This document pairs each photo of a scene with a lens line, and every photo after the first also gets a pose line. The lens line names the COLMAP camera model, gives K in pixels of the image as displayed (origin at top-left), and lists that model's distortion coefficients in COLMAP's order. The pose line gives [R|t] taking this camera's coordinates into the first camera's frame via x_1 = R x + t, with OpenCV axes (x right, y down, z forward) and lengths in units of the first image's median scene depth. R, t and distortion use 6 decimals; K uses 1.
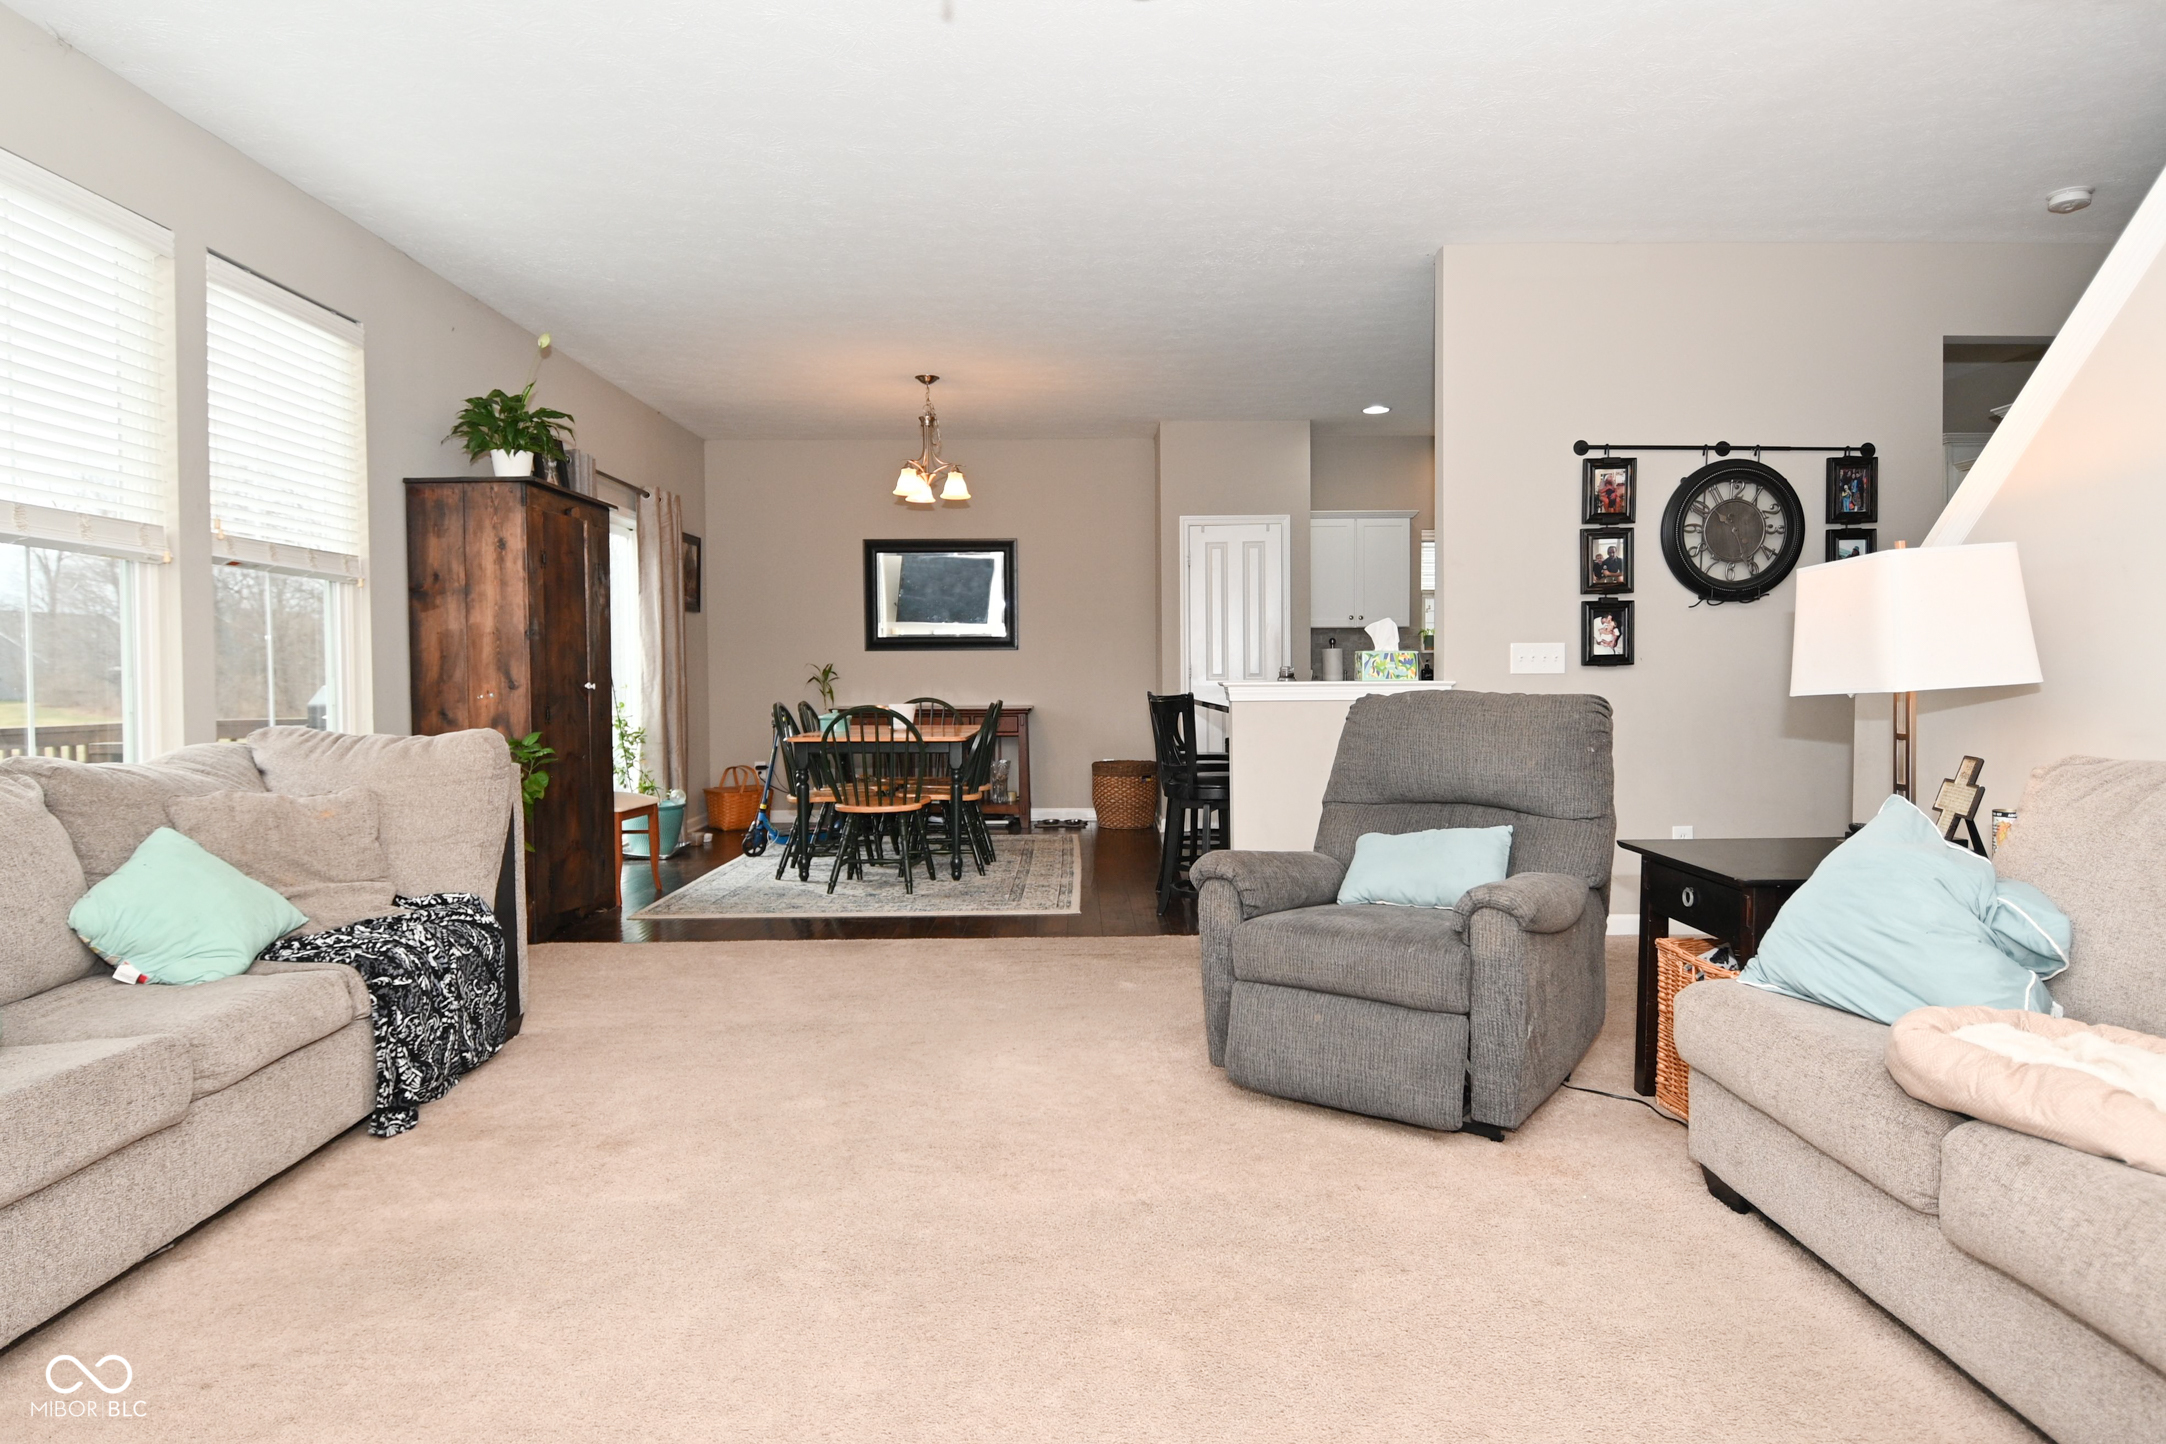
lens RADIAL K [[1324.7, 0, 1108.3], [0, 1324.7, 713.8], [0, 0, 1]] dist [0.021941, -0.031857]
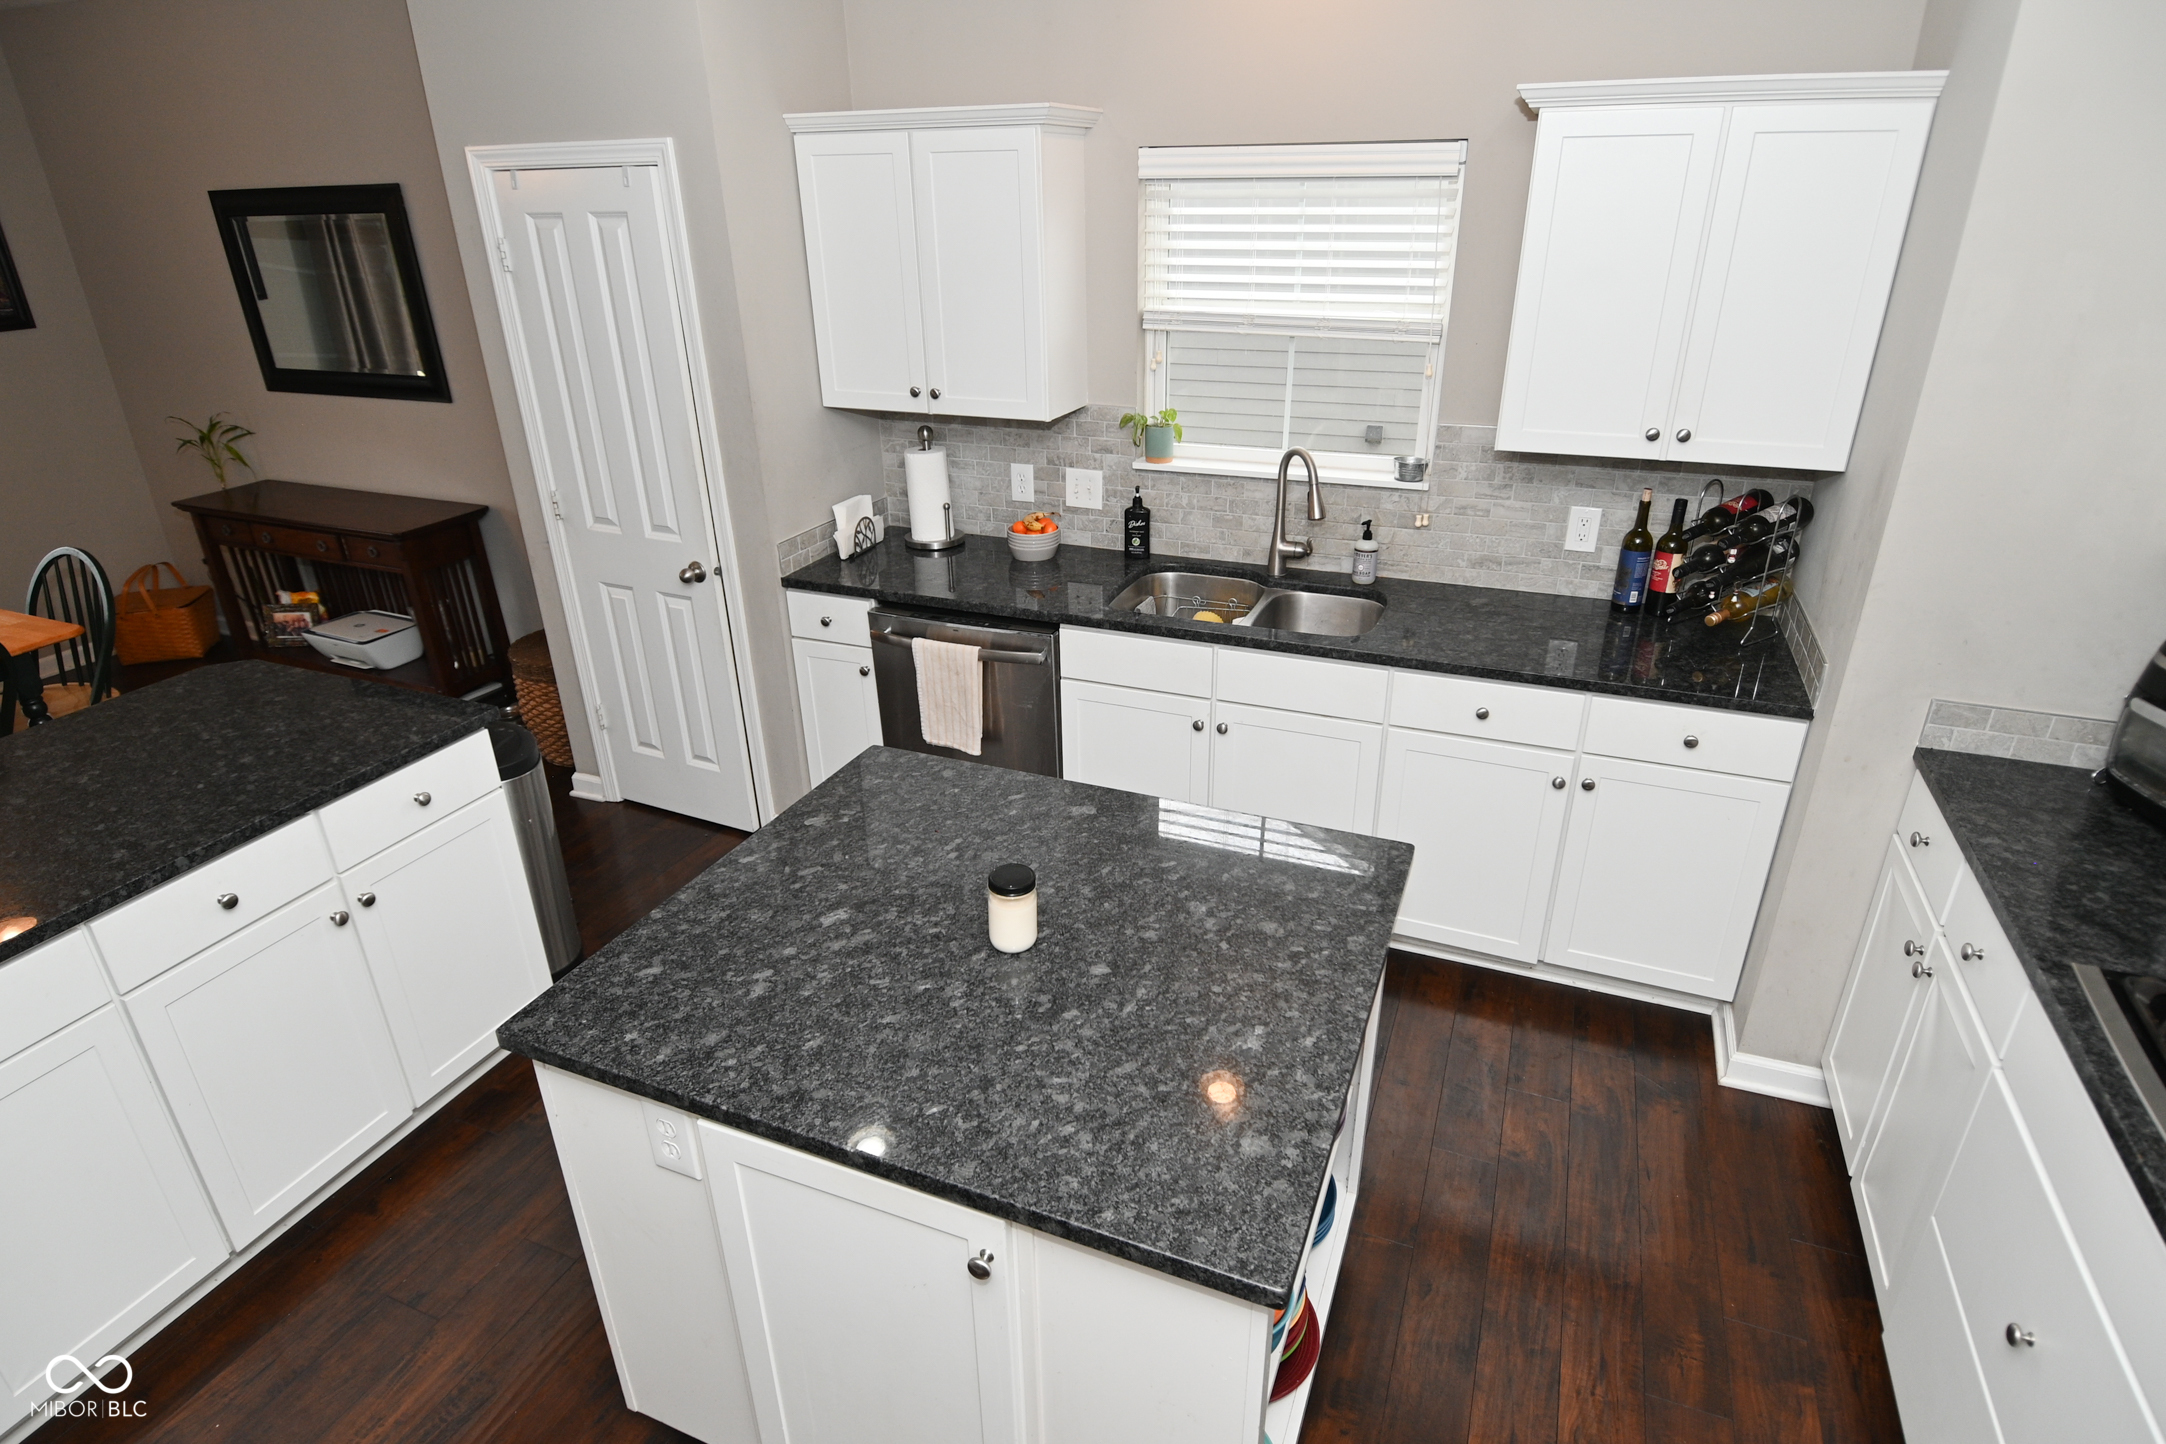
lens RADIAL K [[1143.2, 0, 1085.2], [0, 1143.2, 705.3], [0, 0, 1]] dist [0.023863, -0.032383]
pose [[0.916203, 0.158201, -0.368165, 0.426327], [-0.004611, 0.922870, 0.385084, -0.134853], [0.400689, -0.351117, 0.846265, 0.745475]]
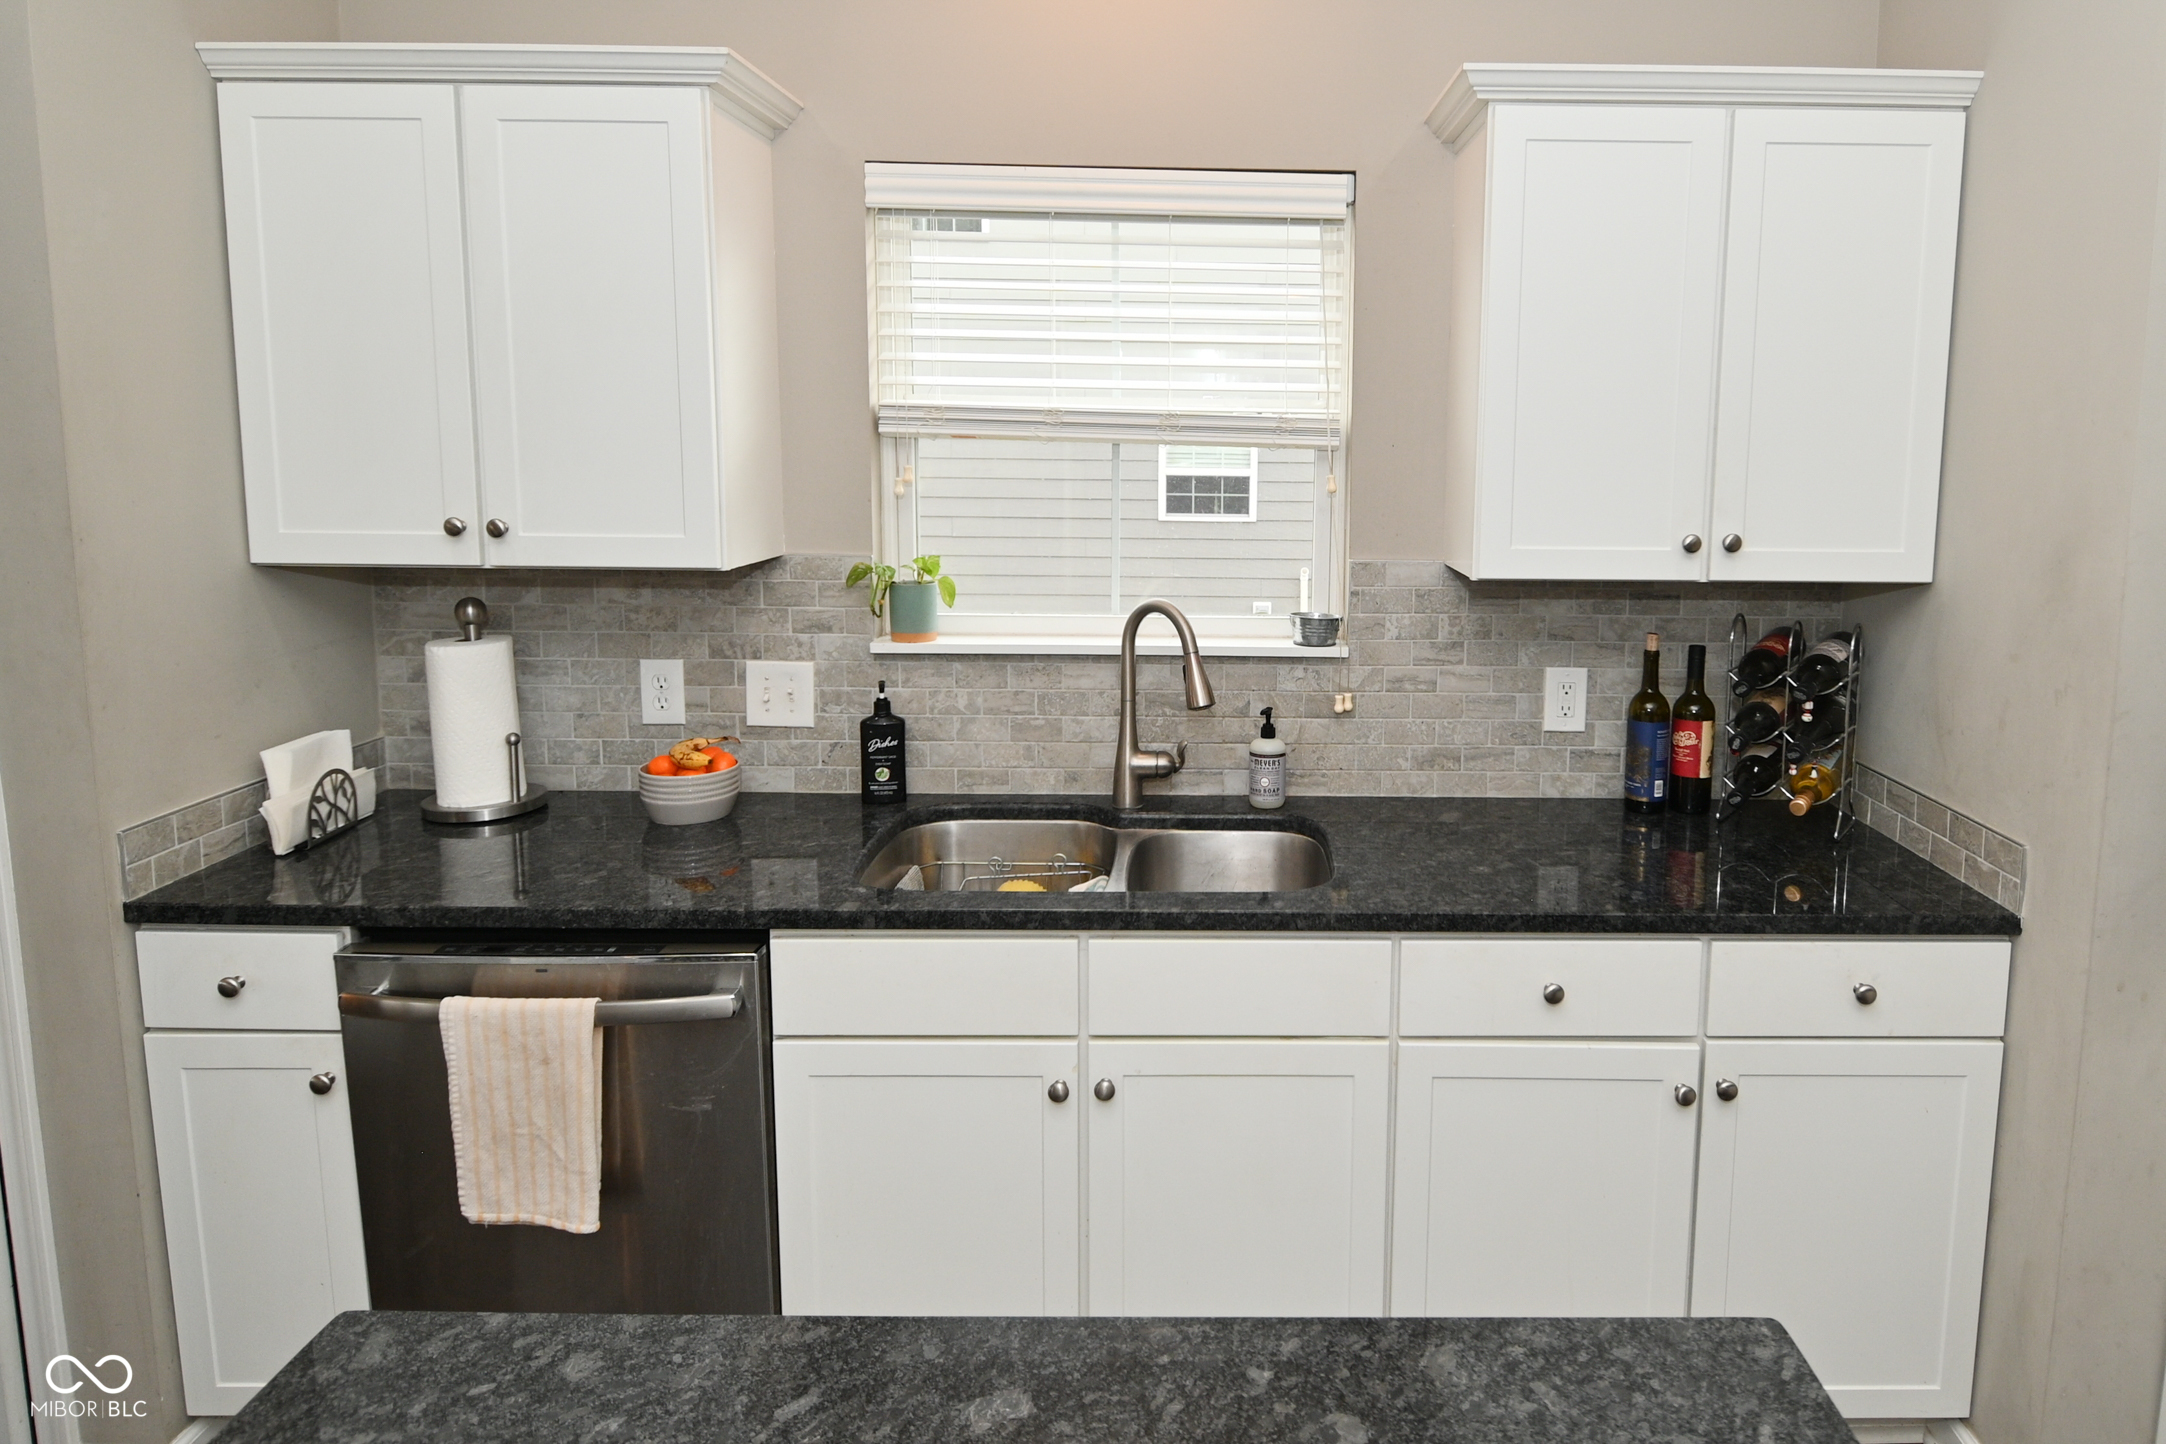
lens RADIAL K [[1341.9, 0, 1248.1], [0, 1341.9, 596.2], [0, 0, 1]] dist [0.023312, -0.035987]
pose [[0.999817, 0.019128, 0.000532, 0.355556], [-0.019102, 0.996028, 0.086962, -0.092654], [0.001134, -0.086957, 0.996211, 0.846802]]
